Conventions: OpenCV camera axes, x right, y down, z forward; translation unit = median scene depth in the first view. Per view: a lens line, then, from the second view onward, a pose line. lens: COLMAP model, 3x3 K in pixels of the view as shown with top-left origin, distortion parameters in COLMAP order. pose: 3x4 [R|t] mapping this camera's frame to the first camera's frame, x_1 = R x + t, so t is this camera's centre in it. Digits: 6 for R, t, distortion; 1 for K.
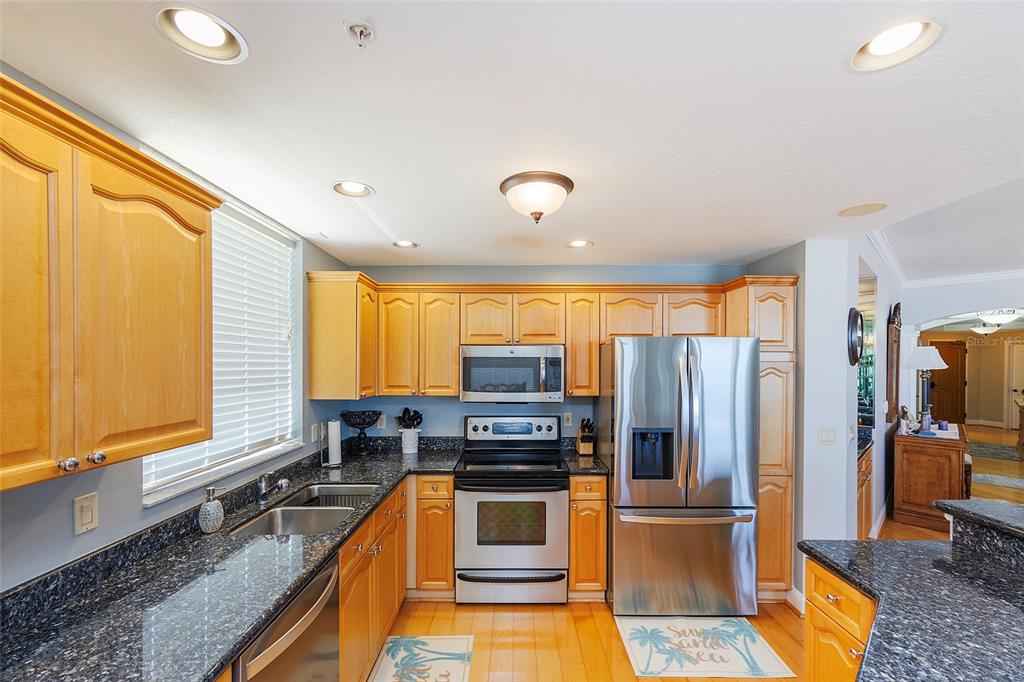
lens RADIAL K [[429.1, 0, 512.6], [0, 429.1, 364.6], [0, 0, 1]] dist [0.002458, 0.000235]
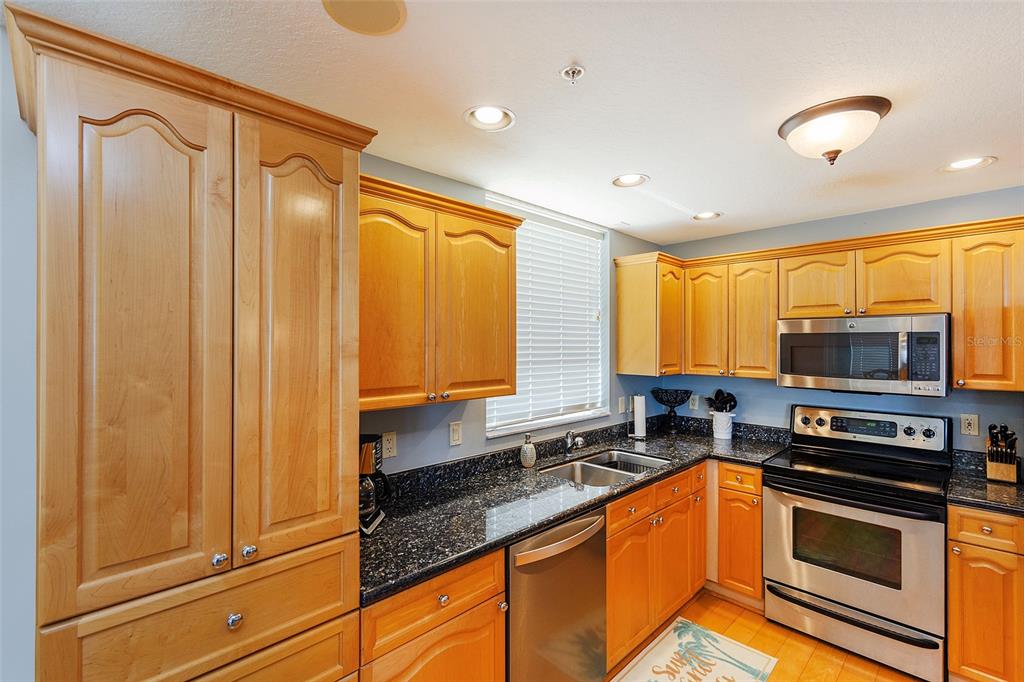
lens RADIAL K [[456.6, 0, 505.9], [0, 456.6, 341.4], [0, 0, 1]] dist [0.000218, 0.000219]
pose [[0.695107, -0.002793, -0.718901, 0.168722], [-0.003517, 0.999967, -0.007285, 0.007412], [0.718898, 0.007592, 0.695074, -0.020408]]
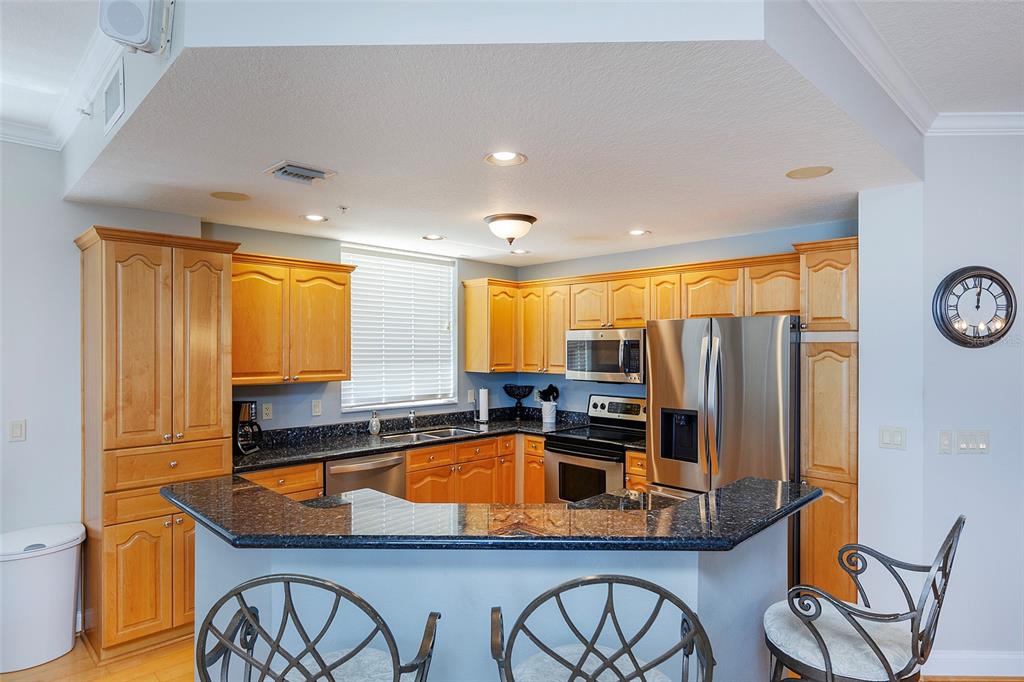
lens RADIAL K [[590.3, 0, 504.7], [0, 590.3, 349.7], [0, 0, 1]] dist [-0.002464, -0.000712]
pose [[0.693559, 0.003123, -0.720393, 0.986642], [-0.005193, 0.999986, -0.000665, 0.010352], [0.720381, 0.004202, 0.693566, -0.242393]]
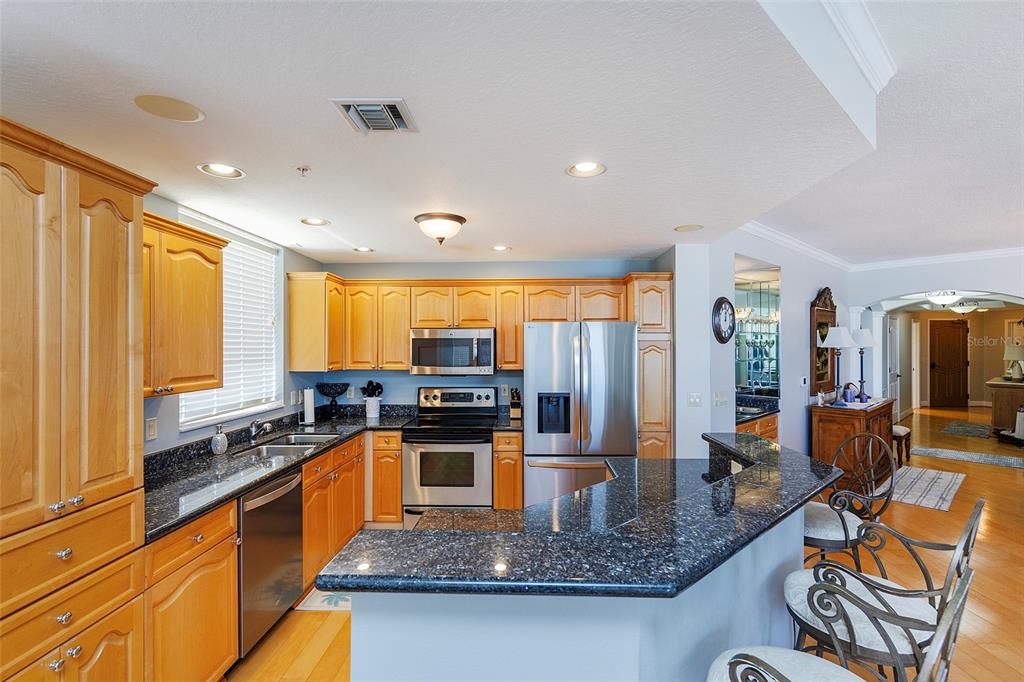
lens RADIAL K [[481.9, 0, 517.8], [0, 481.9, 345.4], [0, 0, 1]] dist [-0.000859, -0.000101]
pose [[0.999664, -0.003045, -0.025727, 0.243907], [0.002890, 0.999977, -0.006083, 0.013766], [0.025745, 0.006007, 0.999650, -0.416856]]
